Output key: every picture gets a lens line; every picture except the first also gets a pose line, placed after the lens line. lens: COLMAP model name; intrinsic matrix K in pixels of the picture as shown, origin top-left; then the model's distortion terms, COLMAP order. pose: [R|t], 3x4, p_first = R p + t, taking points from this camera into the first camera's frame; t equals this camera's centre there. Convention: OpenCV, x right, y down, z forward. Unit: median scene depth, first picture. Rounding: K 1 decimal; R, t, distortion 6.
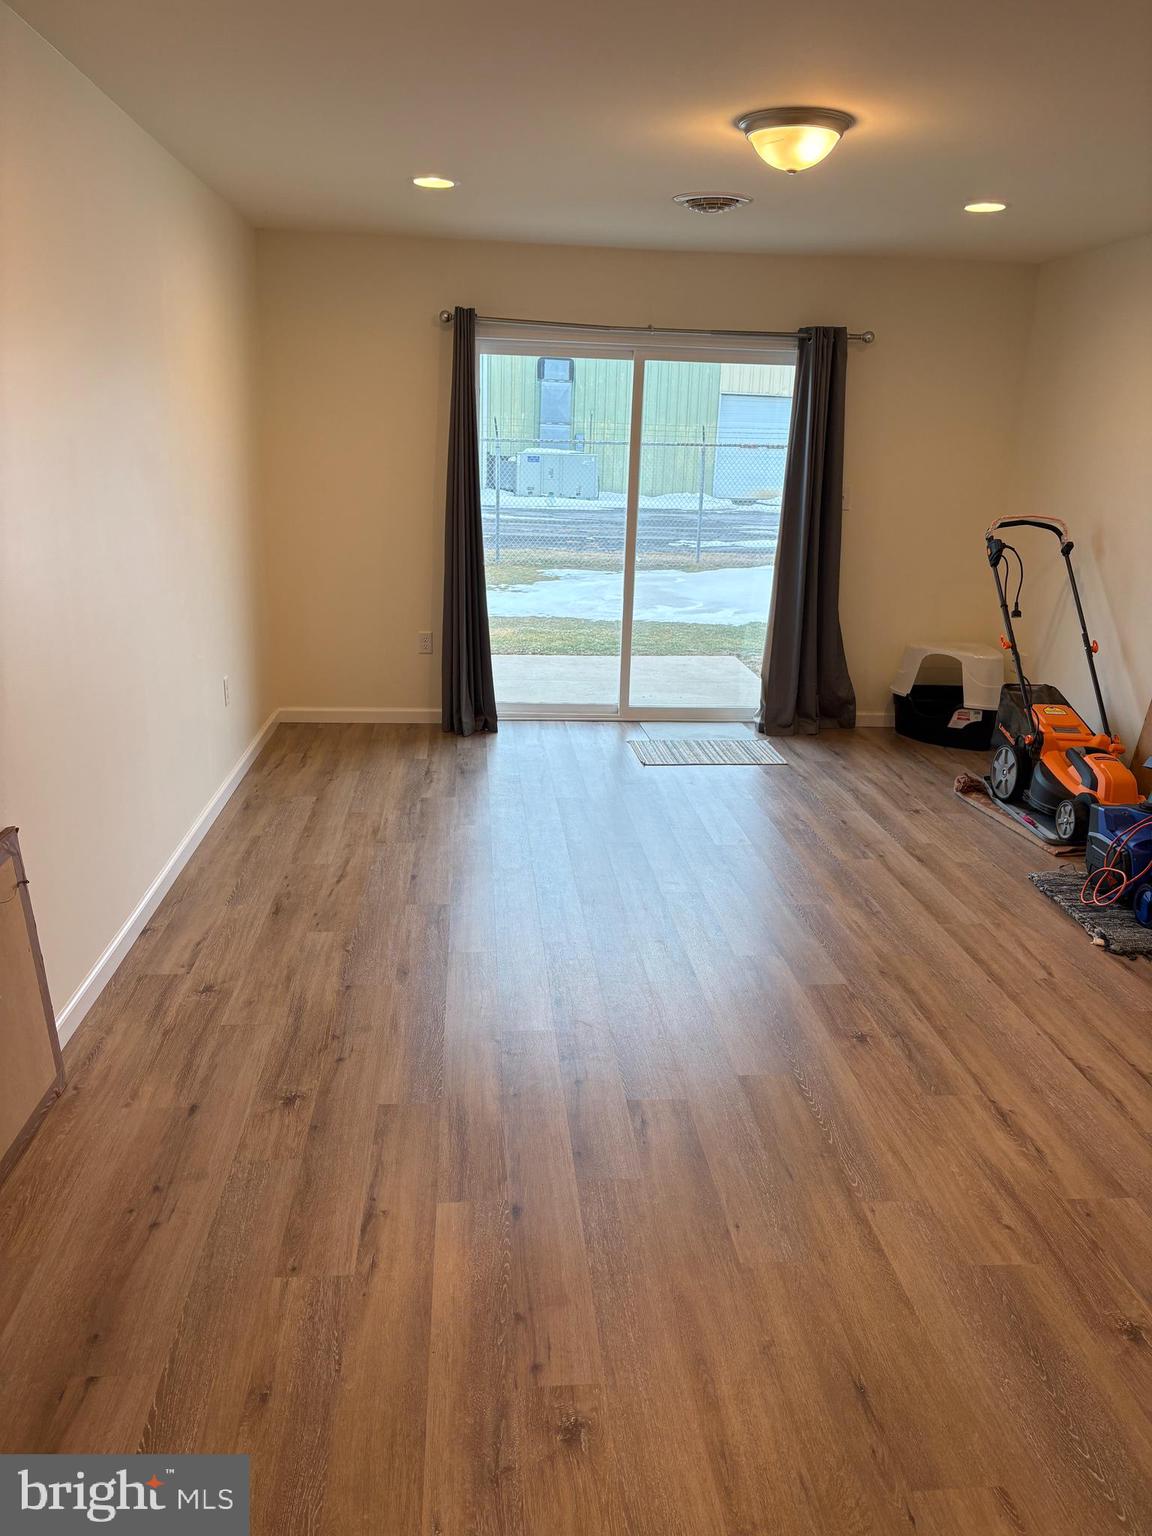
lens RADIAL K [[1165.8, 0, 579.4], [0, 1165.8, 766.5], [0, 0, 1]] dist [0.062688, -0.035295]
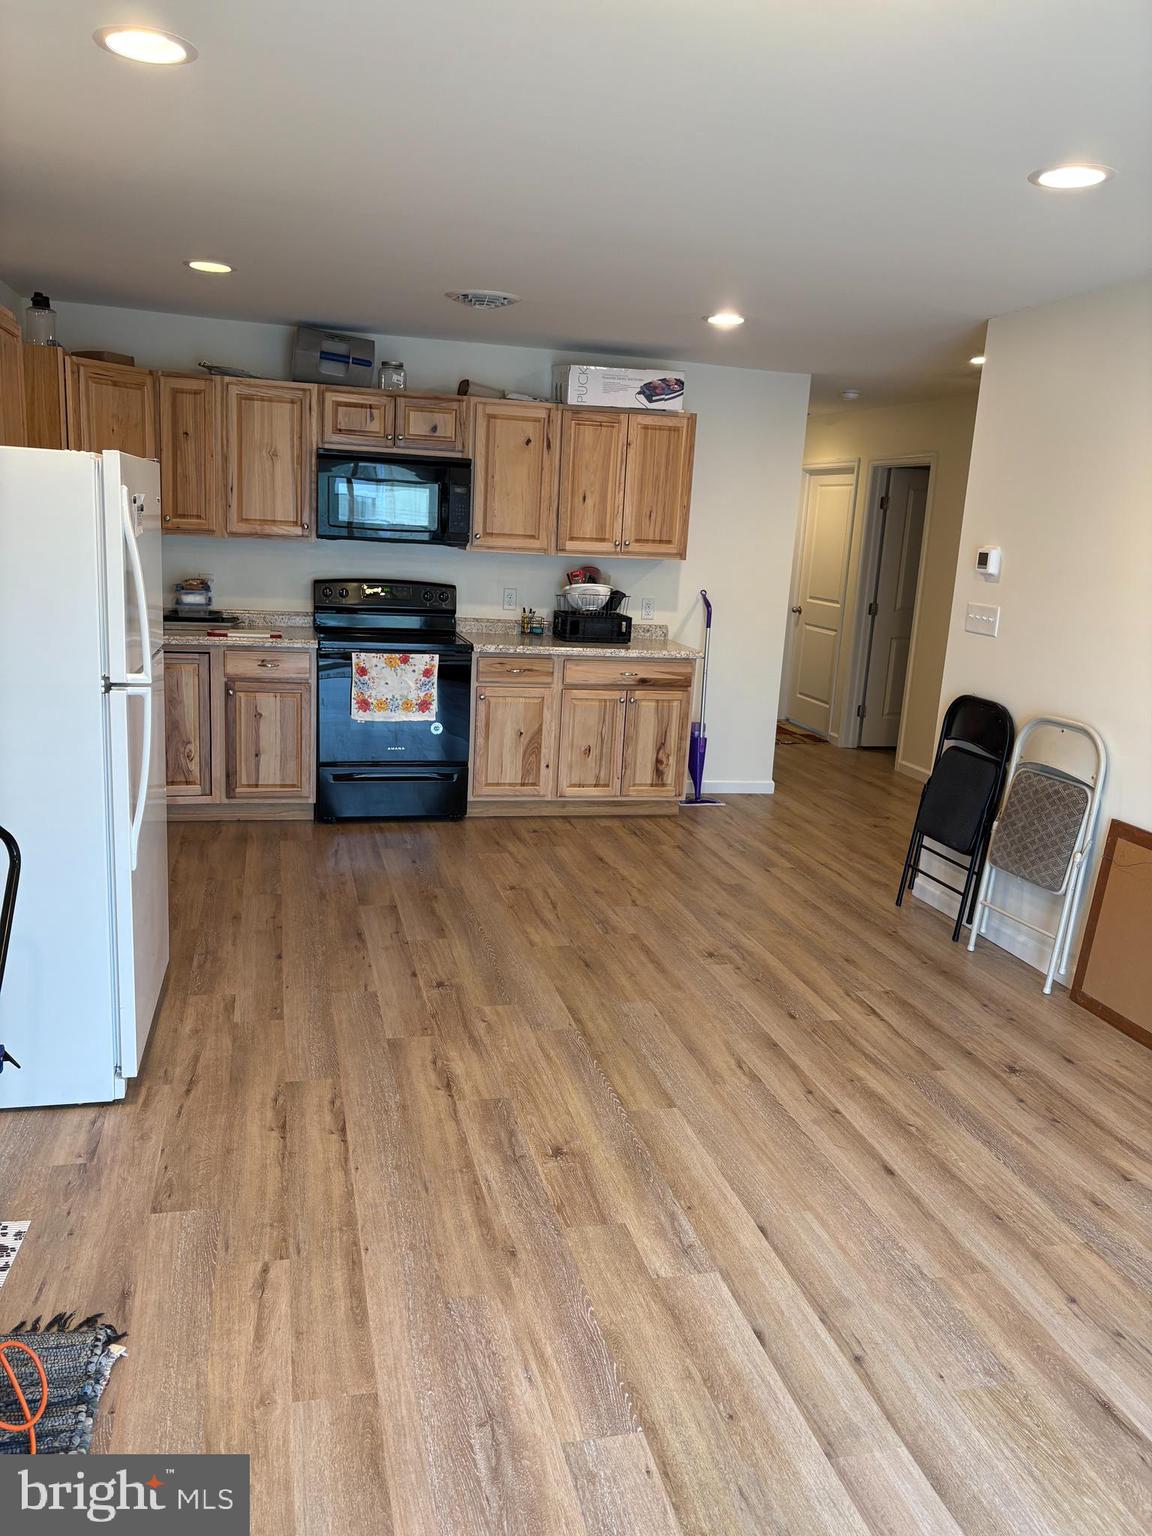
lens RADIAL K [[1165.8, 0, 577.0], [0, 1165.8, 771.1], [0, 0, 1]] dist [0.062688, -0.035295]
pose [[-0.982607, -0.053237, -0.177902, 0.452865], [-0.130563, 0.879306, 0.458010, -0.512773], [0.132047, 0.473272, -0.870964, 1.858572]]
